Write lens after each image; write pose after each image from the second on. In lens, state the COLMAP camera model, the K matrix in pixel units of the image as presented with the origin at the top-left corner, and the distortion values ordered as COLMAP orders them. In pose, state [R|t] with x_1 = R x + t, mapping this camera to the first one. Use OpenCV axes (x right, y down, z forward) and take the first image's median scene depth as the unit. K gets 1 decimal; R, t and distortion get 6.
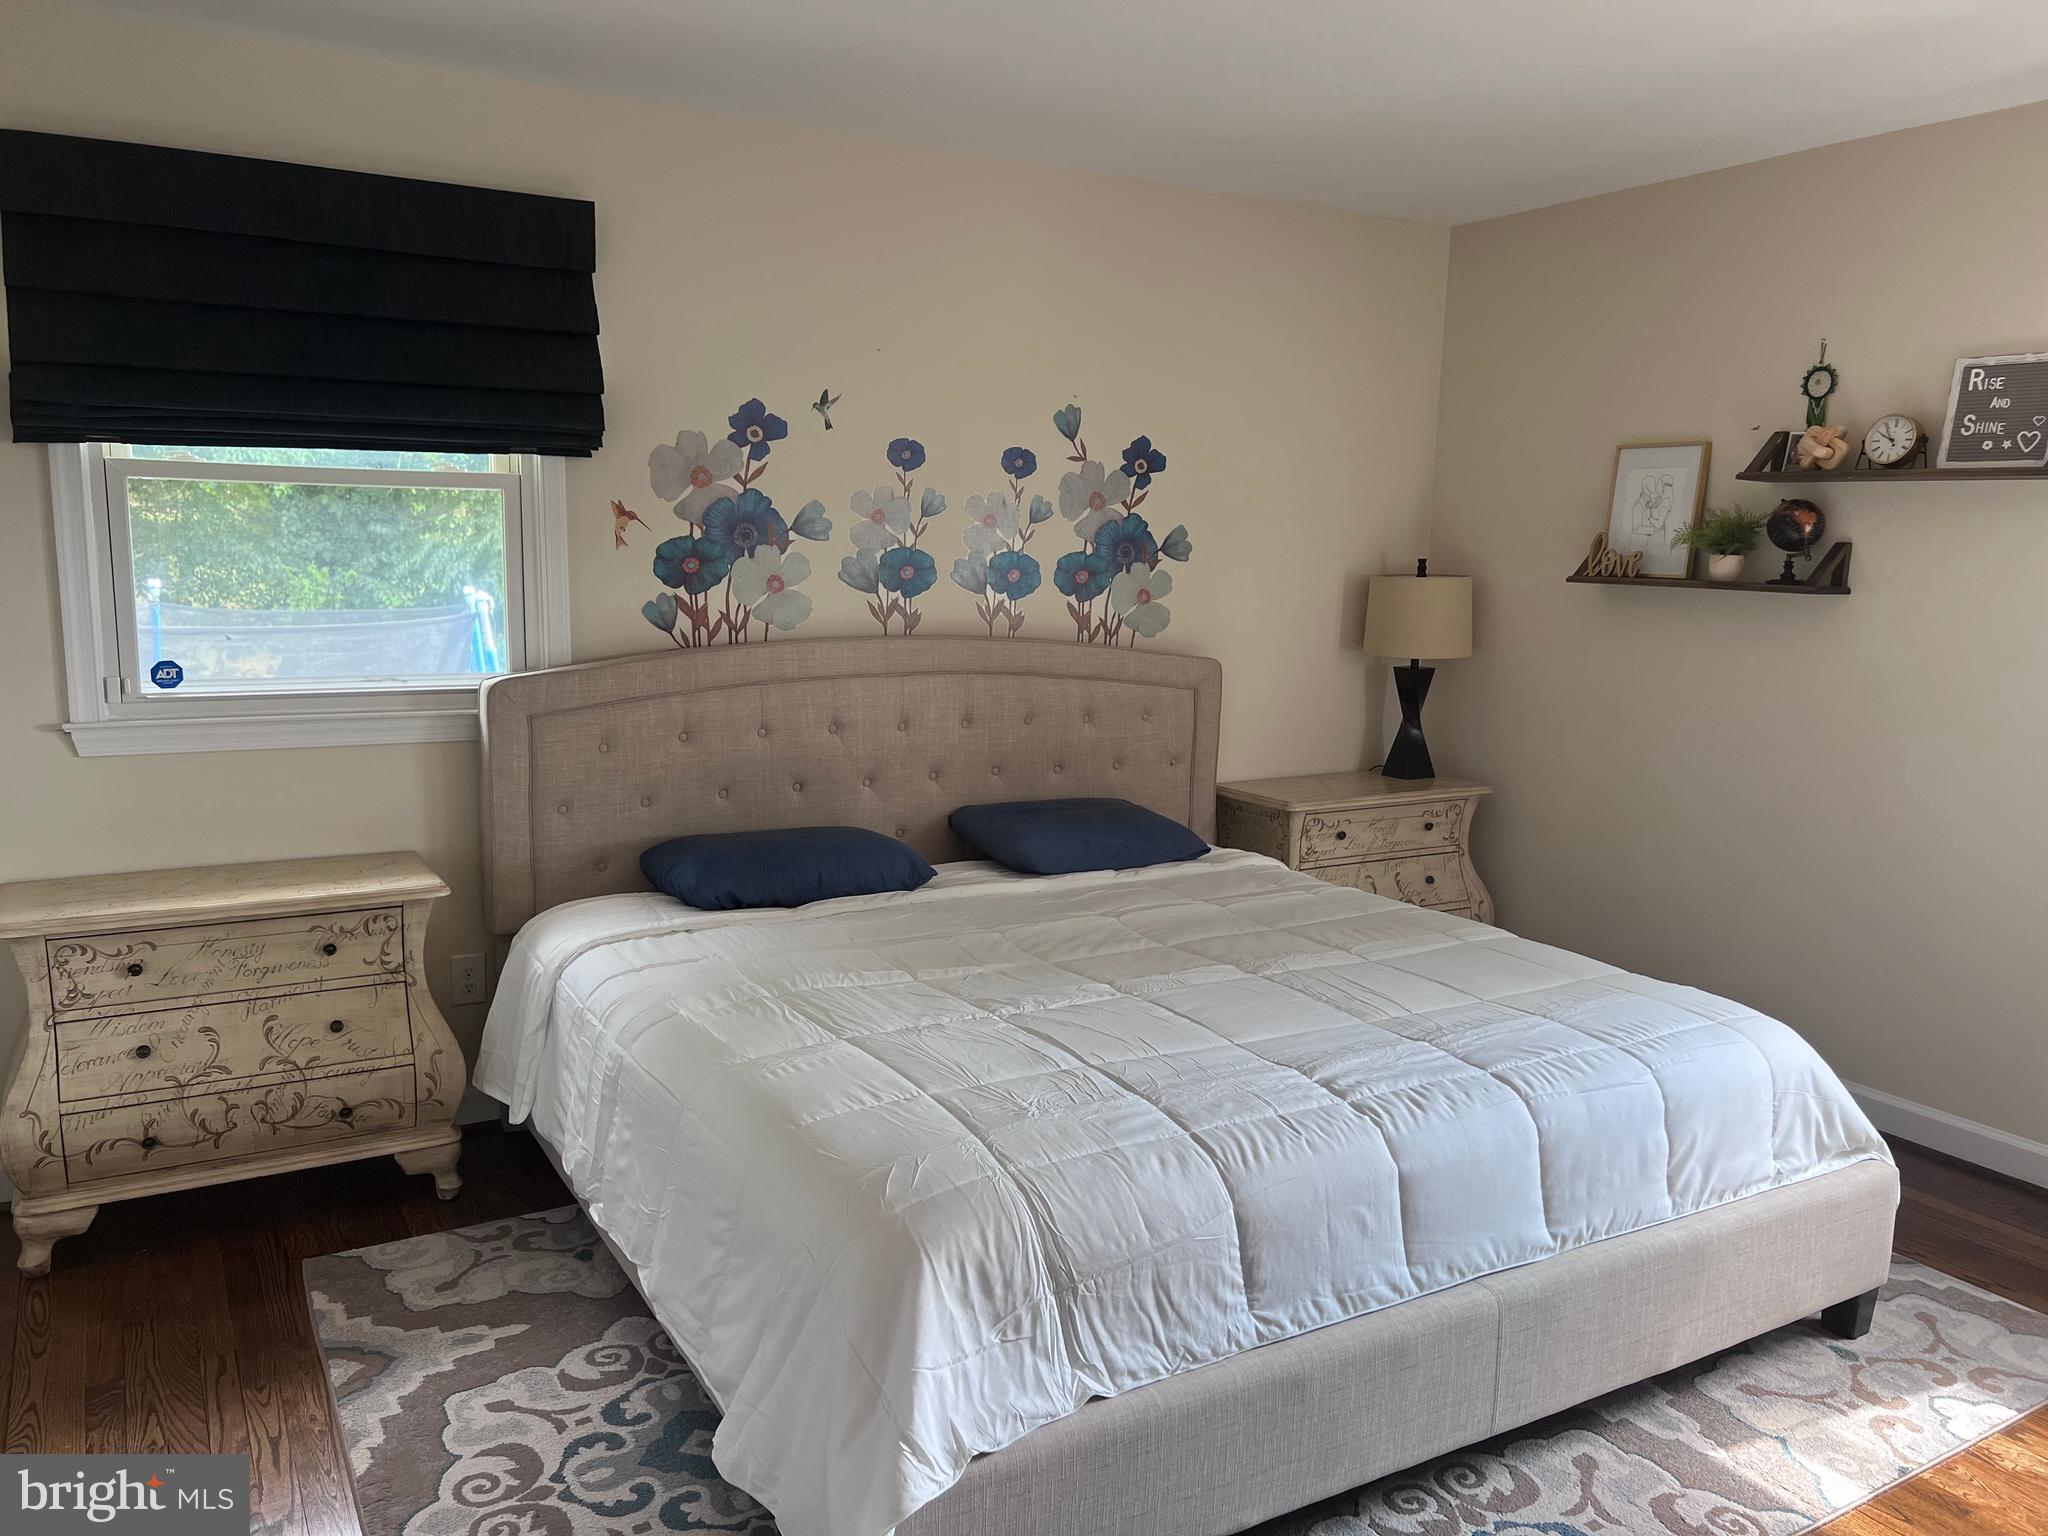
lens RADIAL K [[1542.0, 0, 1023.0], [0, 1542.0, 770.9], [0, 0, 1]] dist [0.000655, -0.026672]
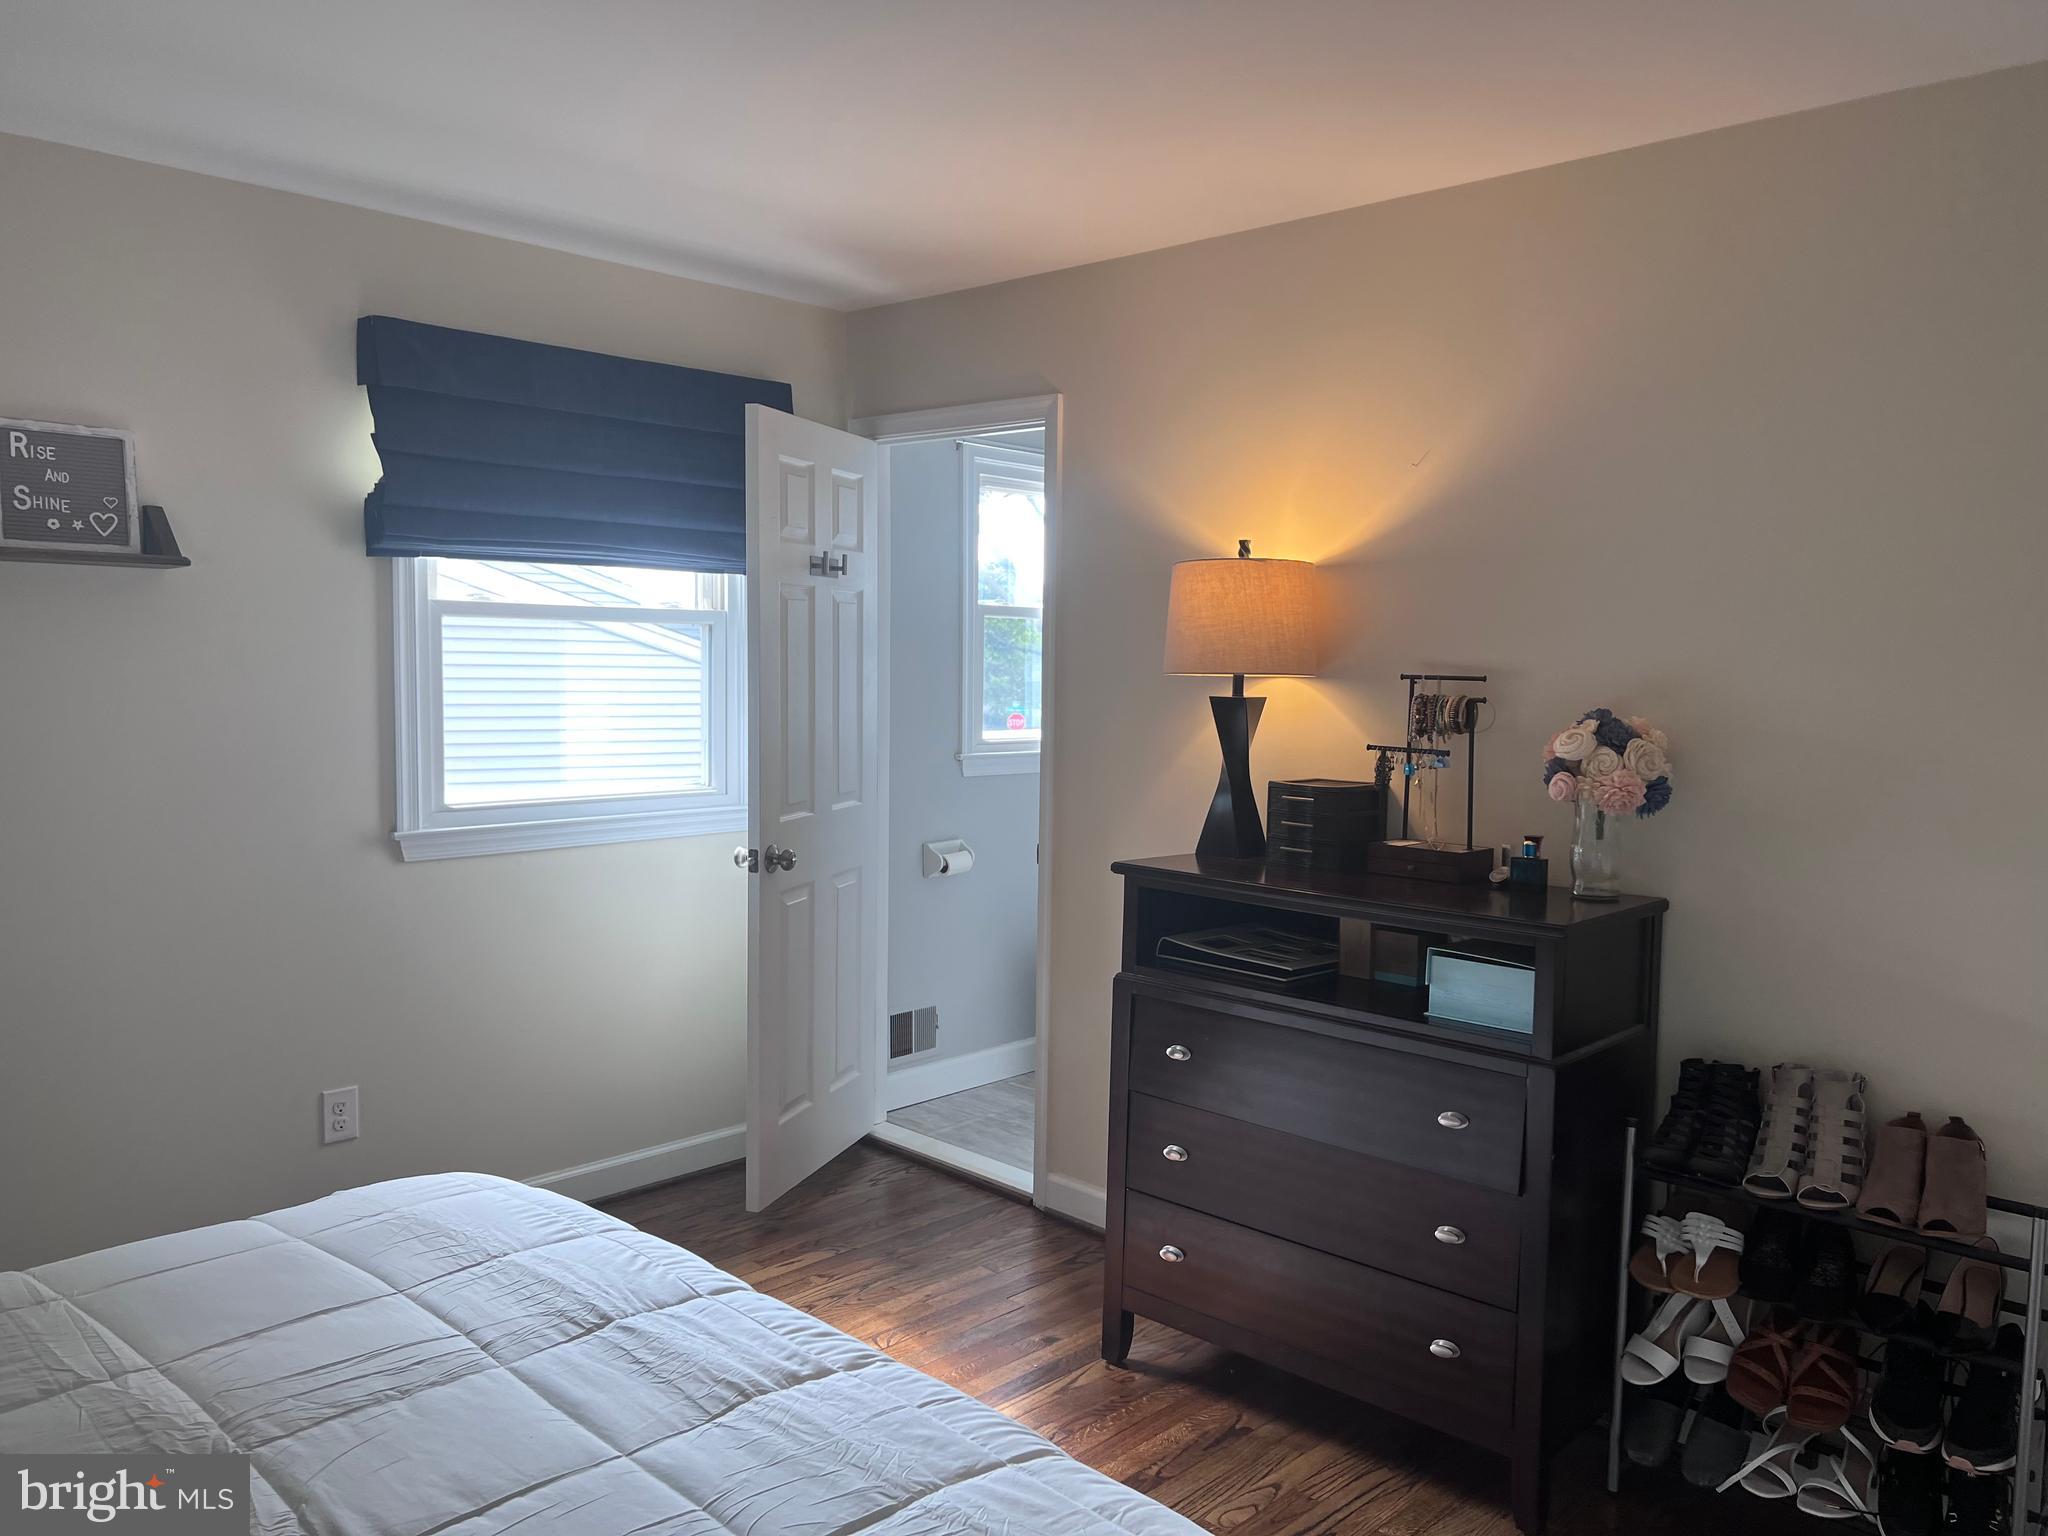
lens RADIAL K [[1542.0, 0, 1023.7], [0, 1542.0, 769.3], [0, 0, 1]] dist [0.000655, -0.026672]
pose [[-0.288813, -0.092429, 0.952913, -0.365958], [0.131213, 0.982115, 0.135030, -0.121973], [-0.948351, 0.164033, -0.271520, 0.741607]]
